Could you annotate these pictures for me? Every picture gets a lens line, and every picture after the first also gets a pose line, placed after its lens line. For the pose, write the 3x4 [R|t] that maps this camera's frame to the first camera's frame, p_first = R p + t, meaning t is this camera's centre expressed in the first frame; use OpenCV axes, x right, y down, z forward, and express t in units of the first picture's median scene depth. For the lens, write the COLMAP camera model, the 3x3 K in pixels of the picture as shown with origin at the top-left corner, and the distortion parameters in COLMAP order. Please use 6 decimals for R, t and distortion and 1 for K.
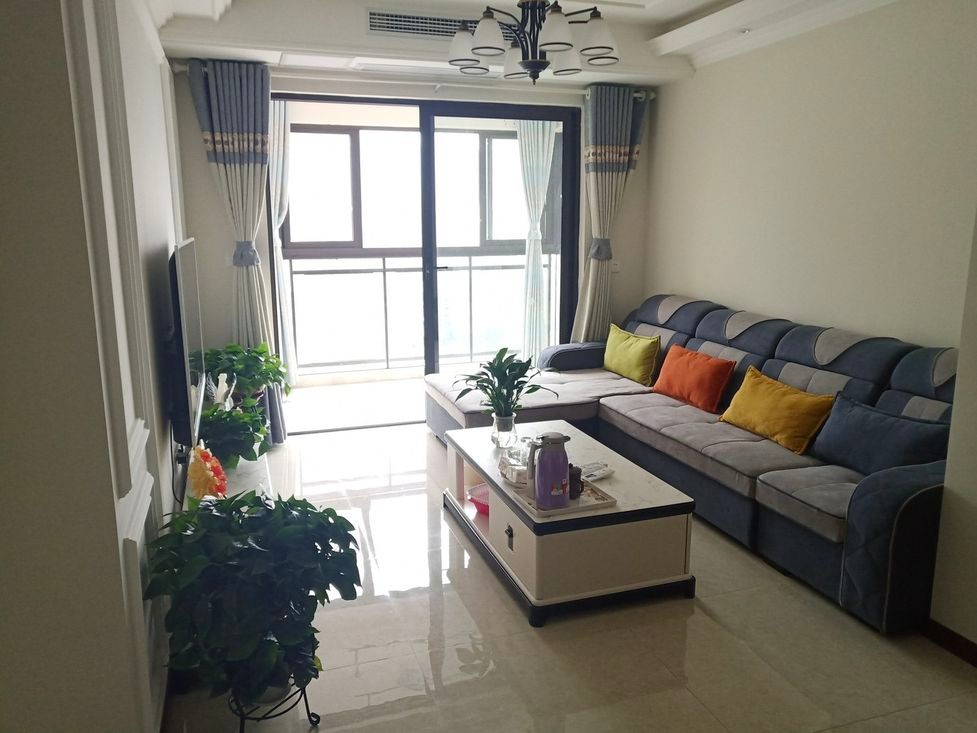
lens RADIAL K [[751.5, 0, 490.2], [0, 751.5, 358.6], [0, 0, 1]] dist [-0.003860, 0.044900]
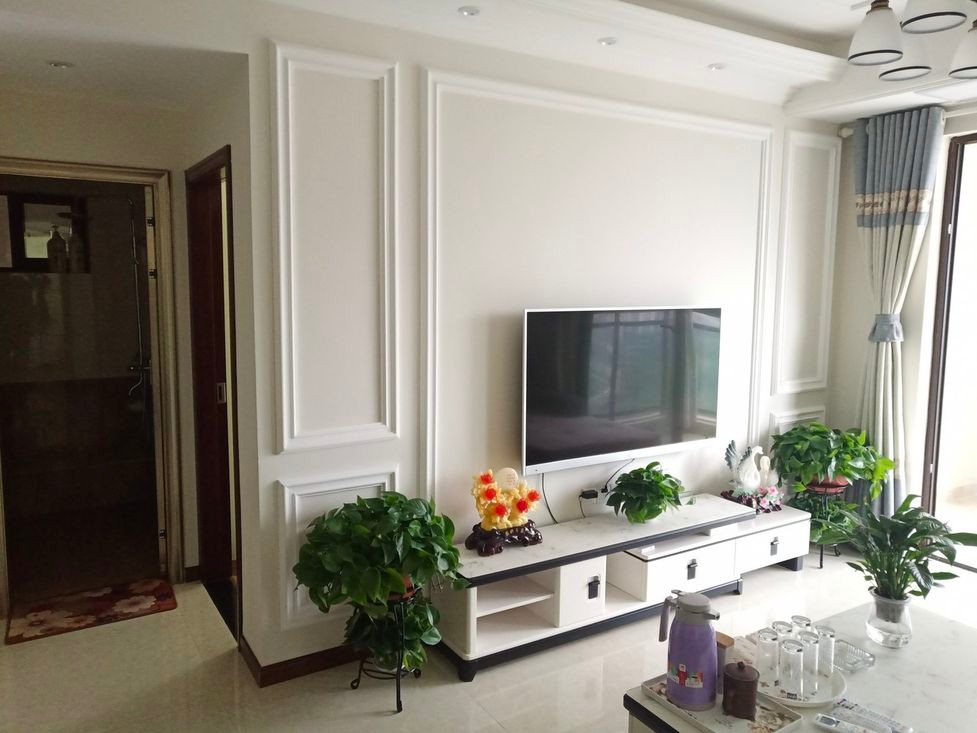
lens RADIAL K [[751.5, 0, 490.2], [0, 751.5, 358.6], [0, 0, 1]] dist [-0.003860, 0.044900]
pose [[0.224355, 0.113970, -0.967820, 0.433985], [-0.190183, 0.979162, 0.071219, -0.083728], [0.955769, 0.168085, 0.241355, 0.375363]]
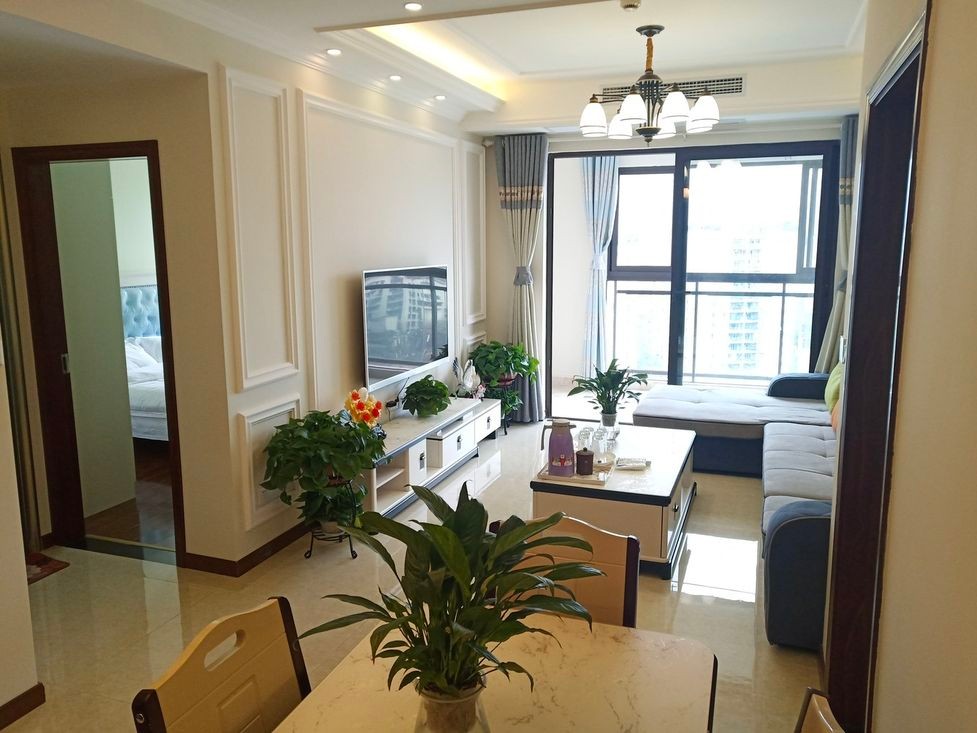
lens RADIAL K [[751.5, 0, 490.2], [0, 751.5, 358.6], [0, 0, 1]] dist [-0.003860, 0.044900]
pose [[0.776458, 0.100568, -0.622093, 0.491952], [-0.114721, 0.993246, 0.017381, -0.009804], [0.619639, 0.057871, 0.782751, -0.072575]]
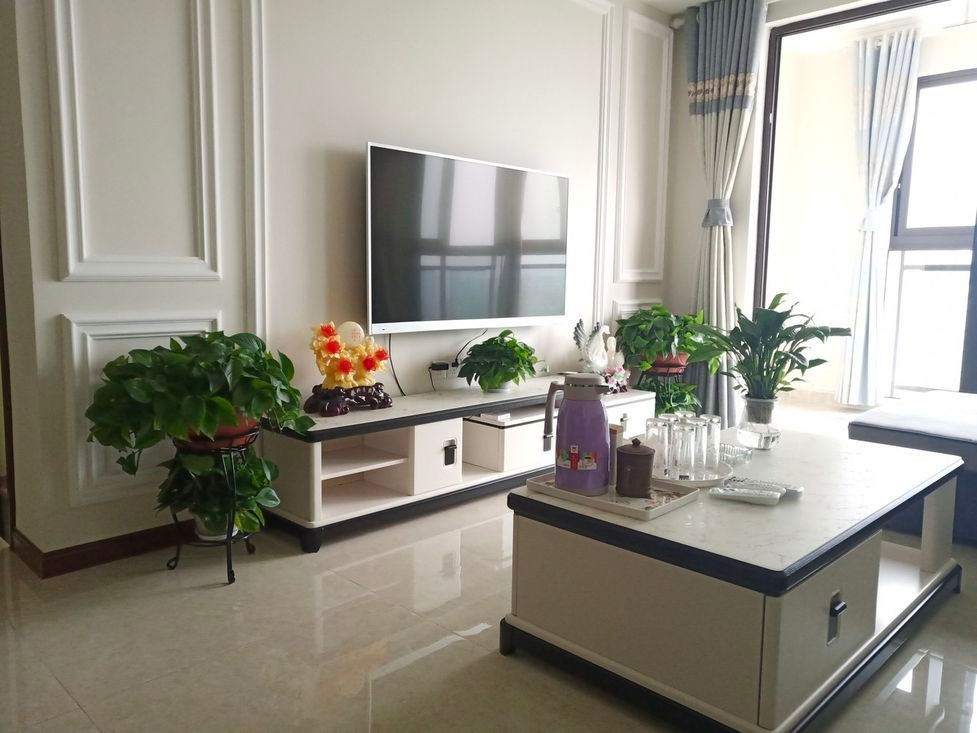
lens RADIAL K [[751.5, 0, 490.2], [0, 751.5, 358.6], [0, 0, 1]] dist [-0.003860, 0.044900]
pose [[0.451962, 0.113010, -0.884850, 0.373505], [-0.183184, 0.982560, 0.031923, 0.050762], [0.873026, 0.147663, 0.464781, 0.393740]]
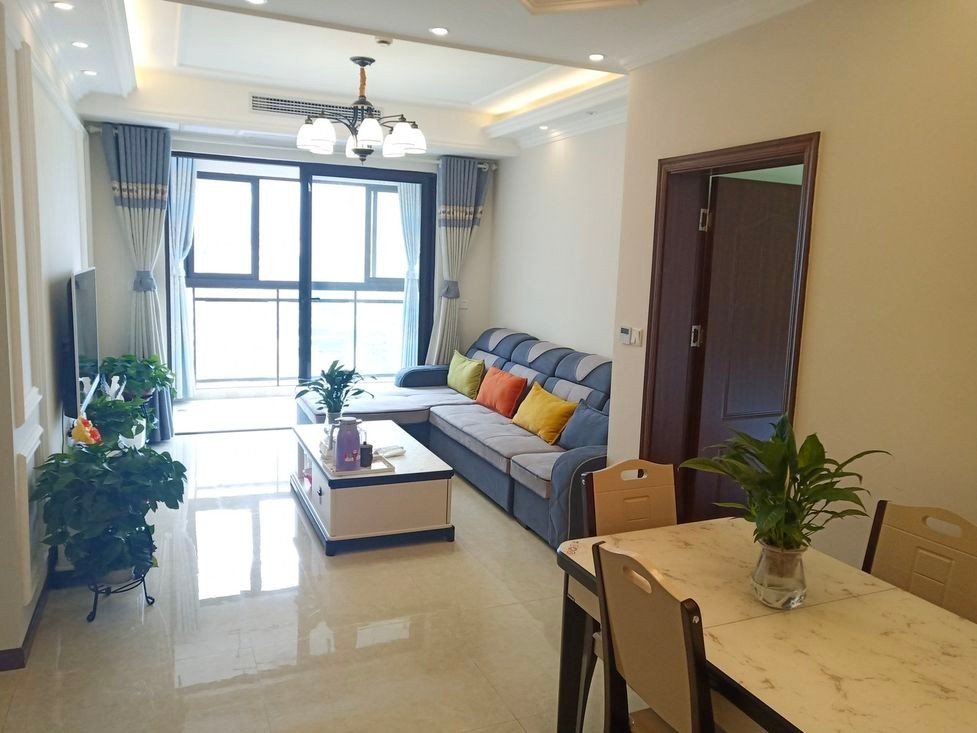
lens RADIAL K [[751.5, 0, 490.2], [0, 751.5, 358.6], [0, 0, 1]] dist [-0.003860, 0.044900]
pose [[0.996185, 0.031154, 0.081513, 0.140757], [-0.027044, 0.998330, -0.051047, 0.033667], [-0.082968, 0.048648, 0.995364, -0.258471]]
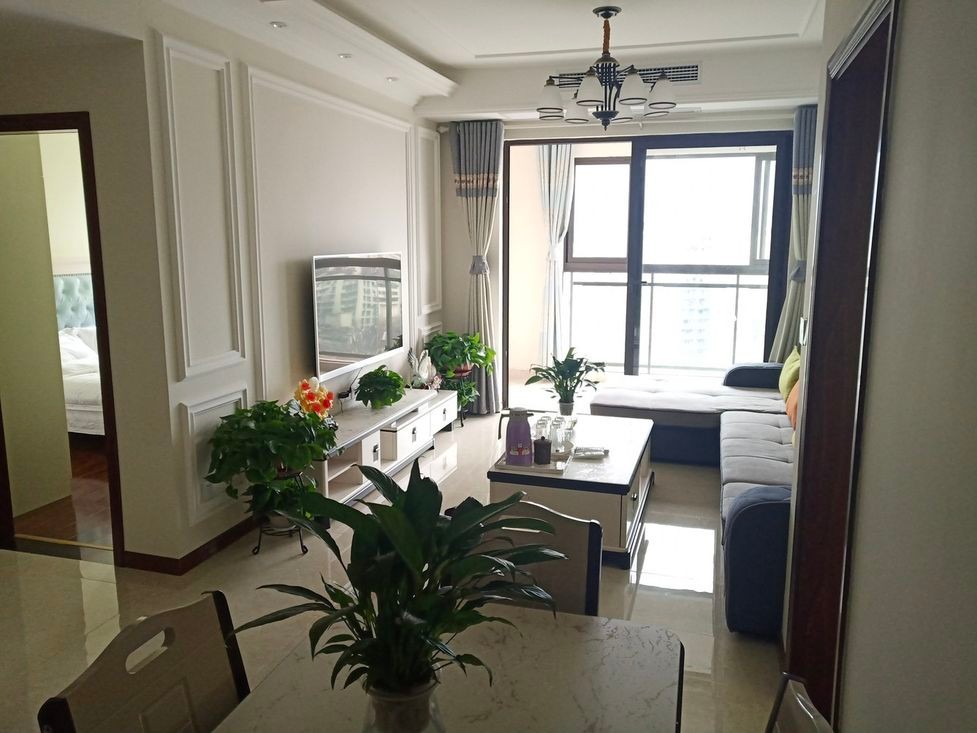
lens RADIAL K [[751.5, 0, 490.2], [0, 751.5, 358.6], [0, 0, 1]] dist [-0.003860, 0.044900]
pose [[0.811802, 0.100759, -0.575174, 0.479497], [-0.112342, 0.993549, 0.015491, 0.000627], [0.573025, 0.052041, 0.817884, -0.053902]]
